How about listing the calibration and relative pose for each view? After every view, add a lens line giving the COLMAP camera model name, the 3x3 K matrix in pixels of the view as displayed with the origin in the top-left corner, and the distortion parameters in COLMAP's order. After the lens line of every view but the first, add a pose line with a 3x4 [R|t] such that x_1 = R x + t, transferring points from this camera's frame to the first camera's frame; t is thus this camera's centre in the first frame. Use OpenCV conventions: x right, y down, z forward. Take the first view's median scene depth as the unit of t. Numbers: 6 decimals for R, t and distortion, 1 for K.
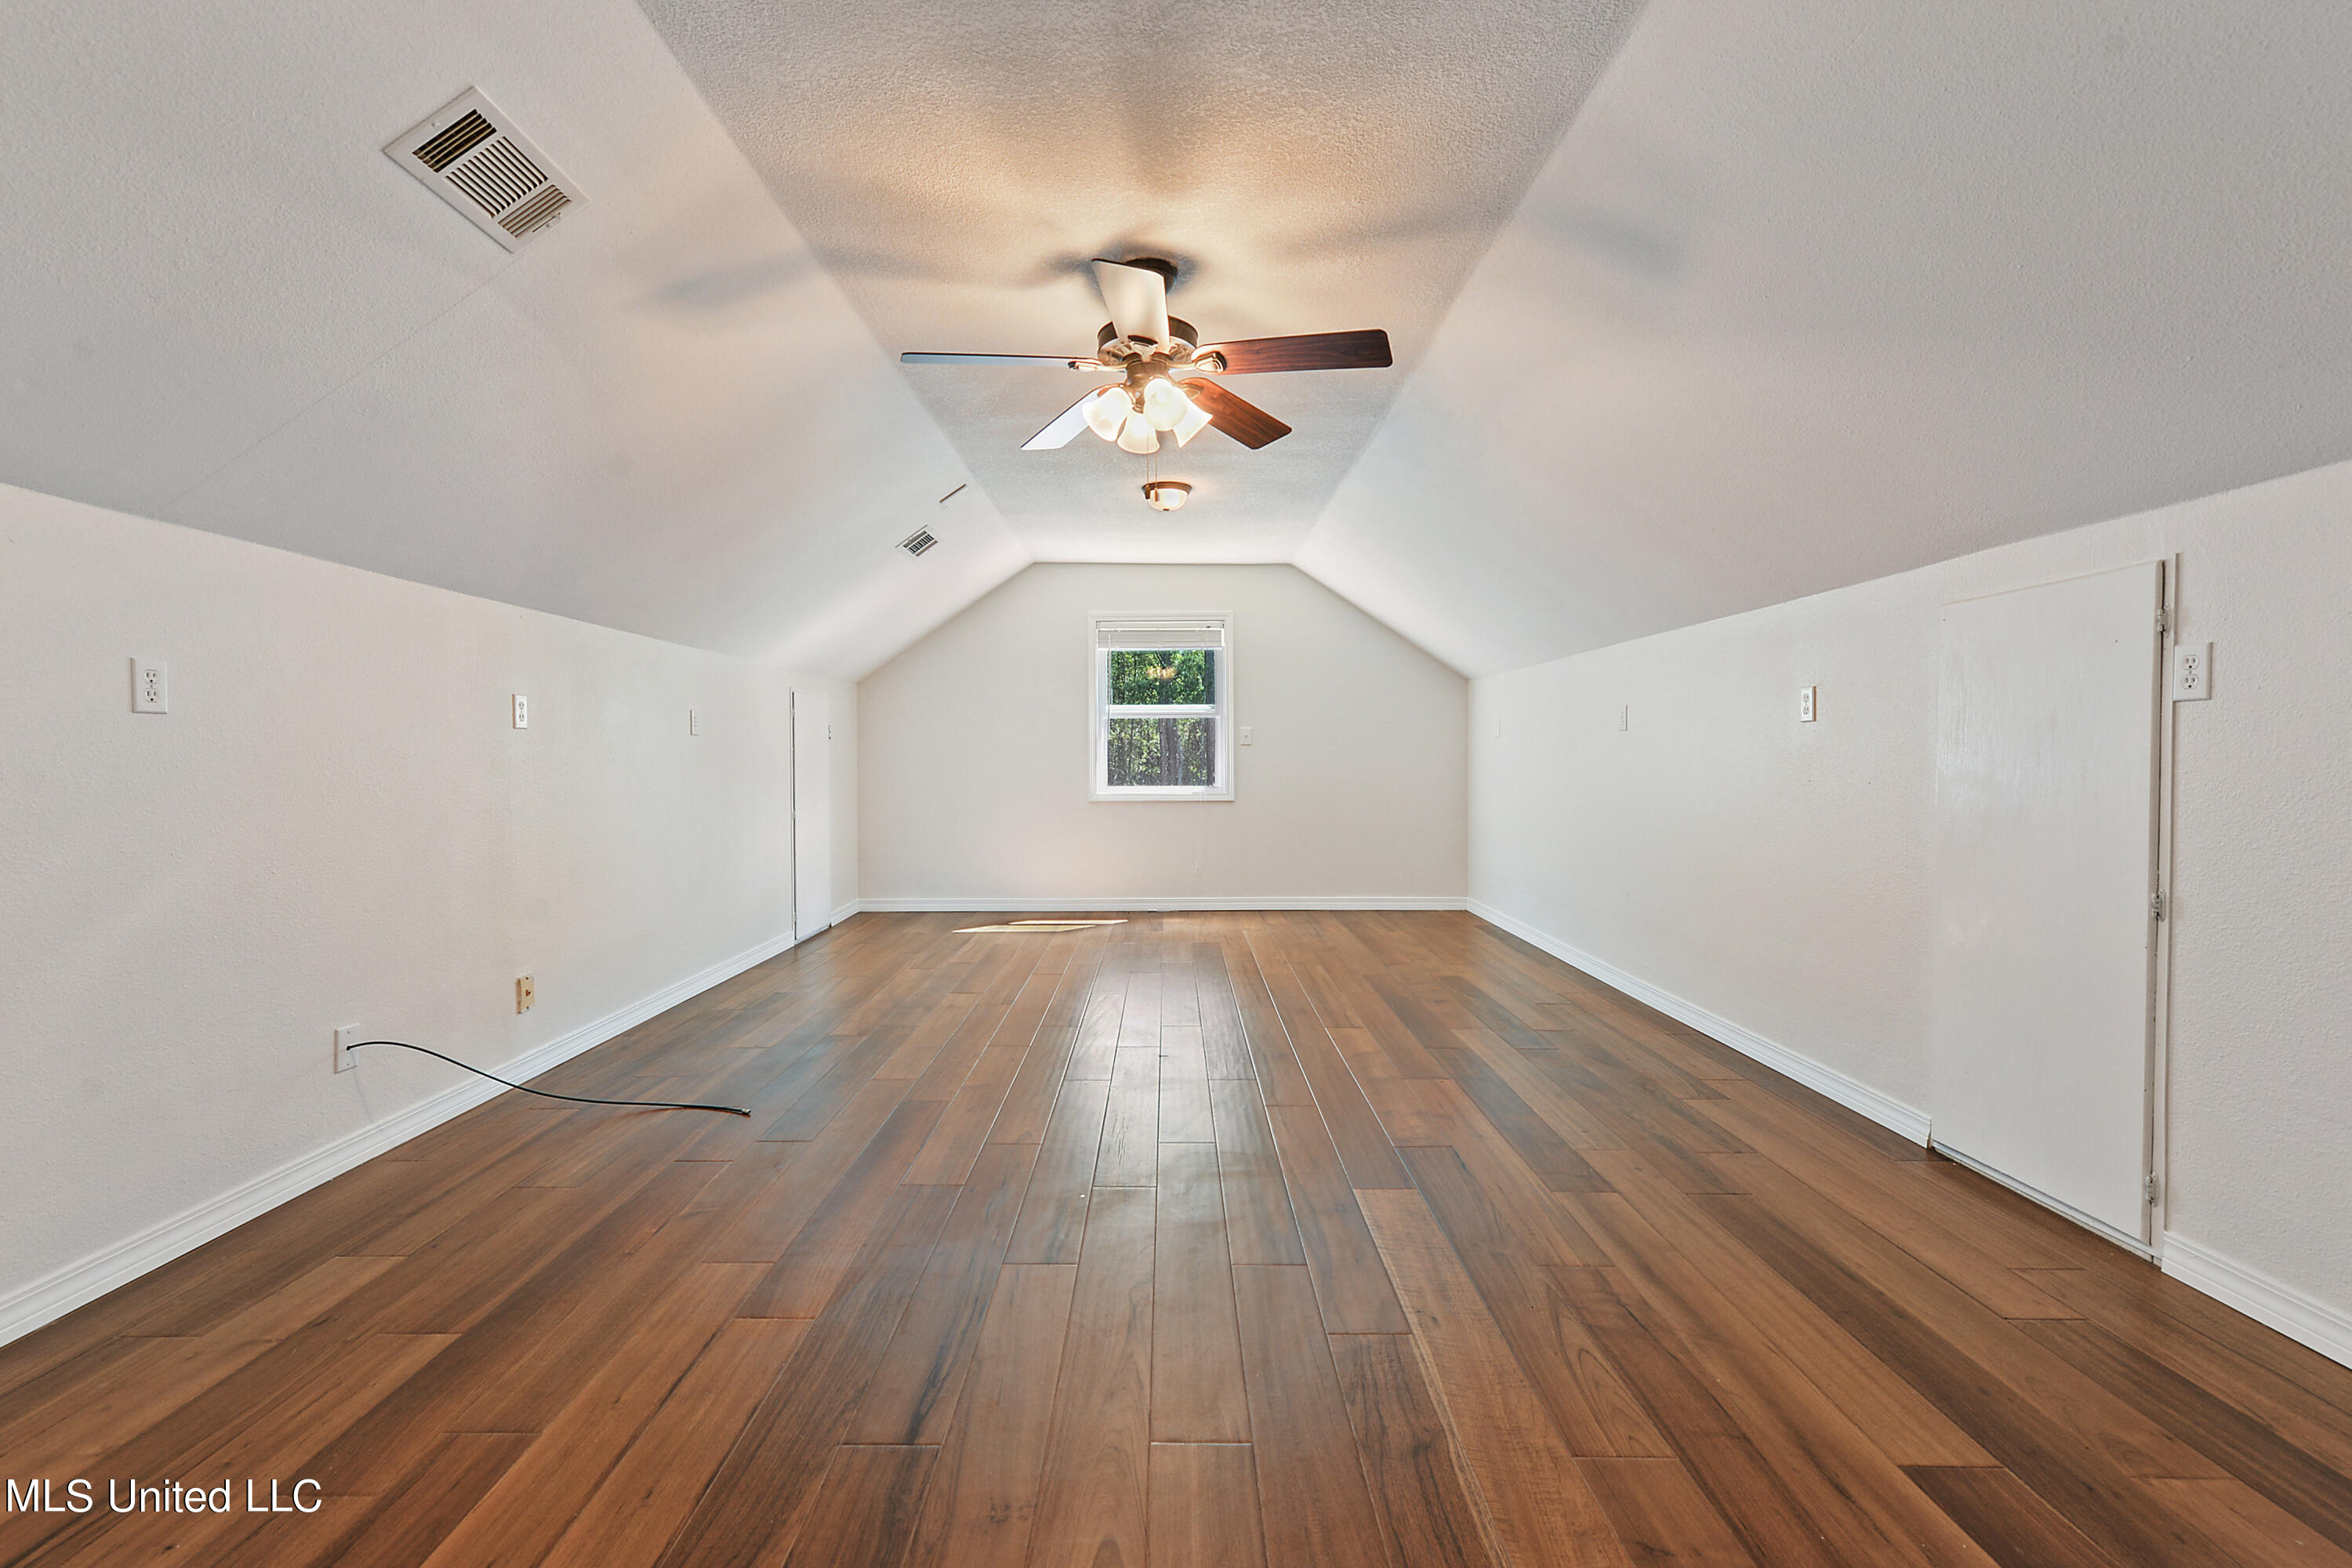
lens RADIAL K [[943.0, 0, 1176.7], [0, 943.0, 772.2], [0, 0, 1]] dist [0.007616, -0.000149]
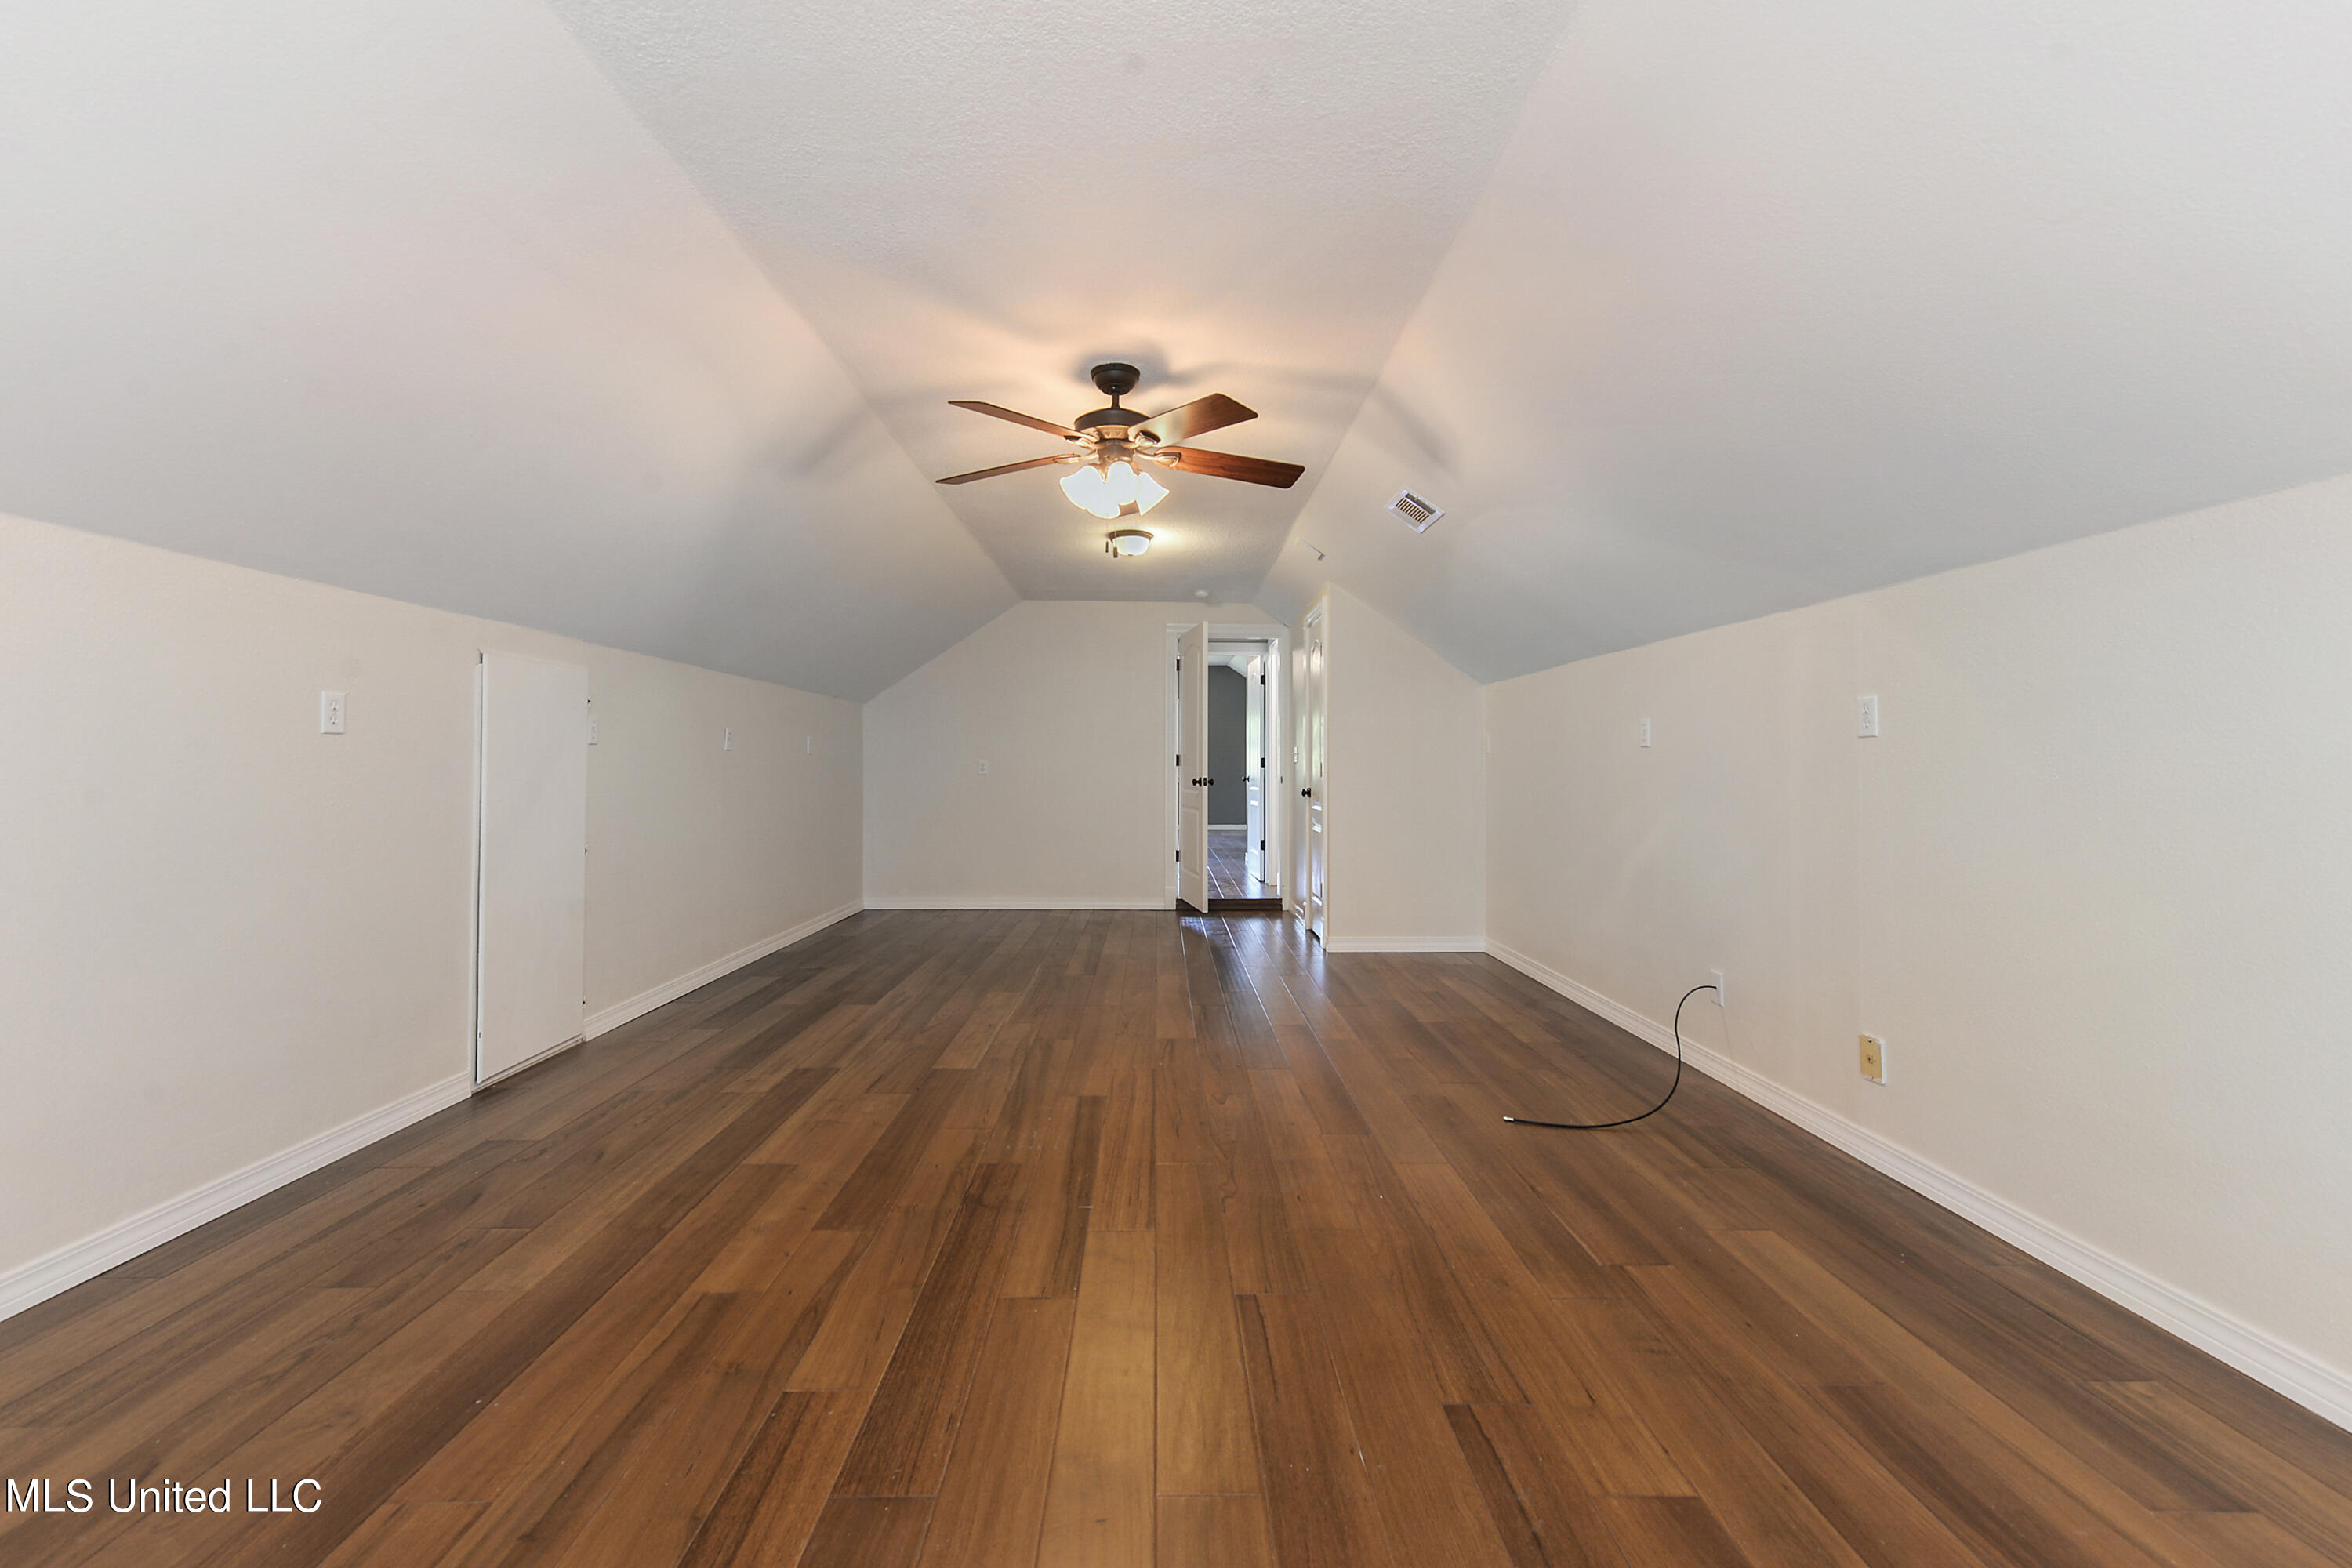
lens RADIAL K [[943.0, 0, 1175.8], [0, 943.0, 774.8], [0, 0, 1]] dist [0.007616, -0.000149]
pose [[-0.999931, 0.002535, -0.011495, -0.086889], [0.002253, 0.999698, 0.024488, -0.037045], [0.011553, 0.024460, -0.999634, 2.023742]]
